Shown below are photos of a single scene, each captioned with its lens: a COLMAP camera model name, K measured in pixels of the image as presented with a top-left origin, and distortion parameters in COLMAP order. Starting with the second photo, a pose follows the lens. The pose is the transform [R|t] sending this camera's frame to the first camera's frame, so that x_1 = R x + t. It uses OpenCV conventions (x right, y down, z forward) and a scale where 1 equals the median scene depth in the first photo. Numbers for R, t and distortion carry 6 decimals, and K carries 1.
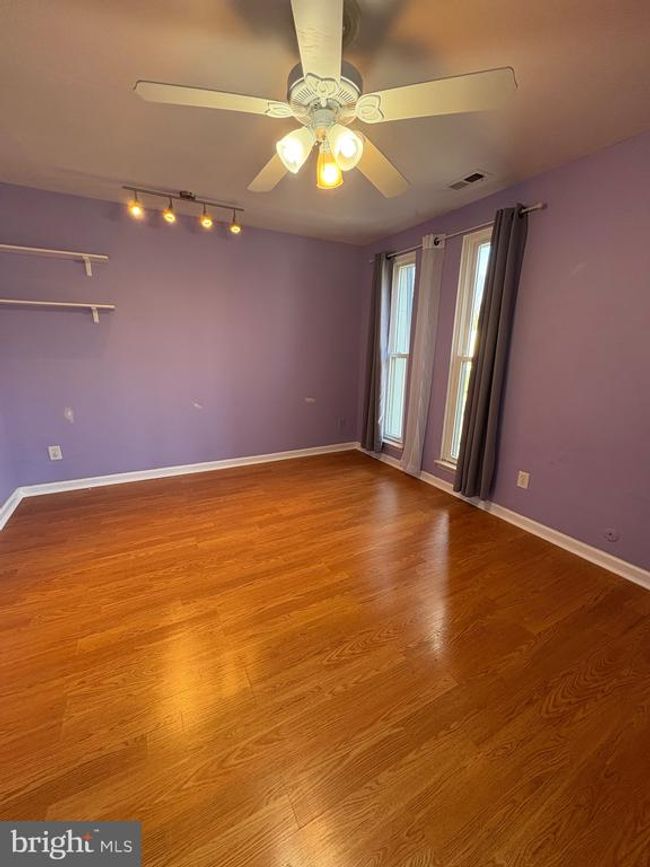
lens RADIAL K [[346.4, 0, 325.0], [0, 346.4, 433.5], [0, 0, 1]] dist [0.001547, 0.000255]
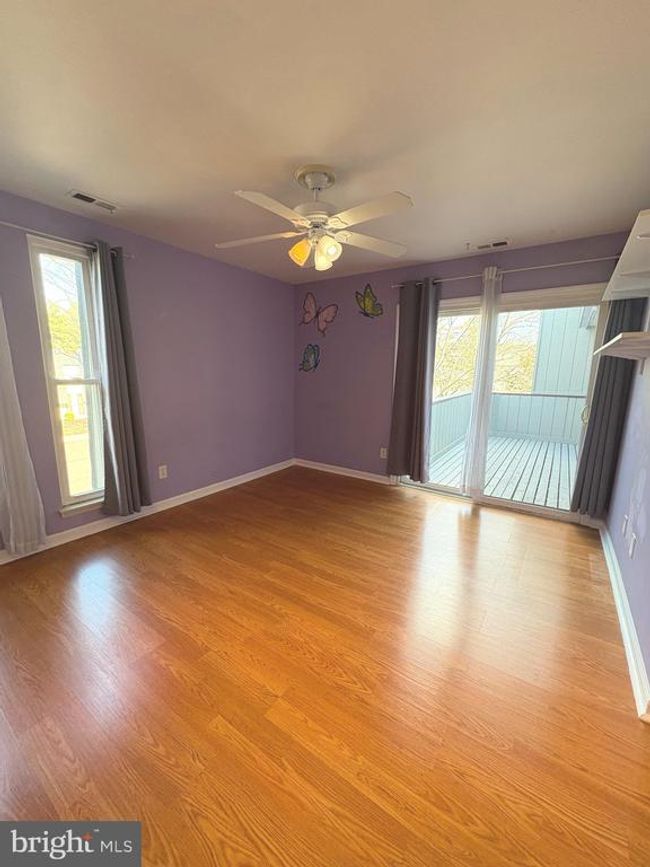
lens RADIAL K [[346.4, 0, 325.0], [0, 346.4, 433.5], [0, 0, 1]] dist [0.001547, 0.000255]
pose [[-0.462520, -0.181040, 0.867929, -0.916118], [0.202029, 0.931657, 0.301994, -0.307373], [-0.863284, 0.315025, -0.394334, 1.102118]]
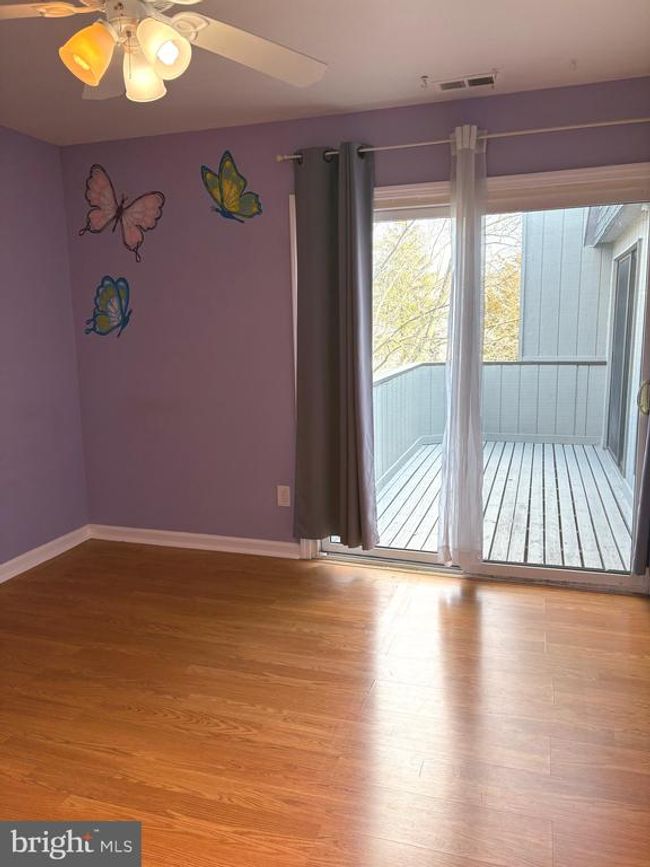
lens RADIAL K [[661.8, 0, 325.0], [0, 661.8, 433.5], [0, 0, 1]] dist [0.051680, -0.046642]
pose [[-0.692570, -0.119719, 0.711347, -0.753721], [0.184680, 0.923838, 0.335286, -0.302922], [-0.697309, 0.363581, -0.617713, 1.072450]]
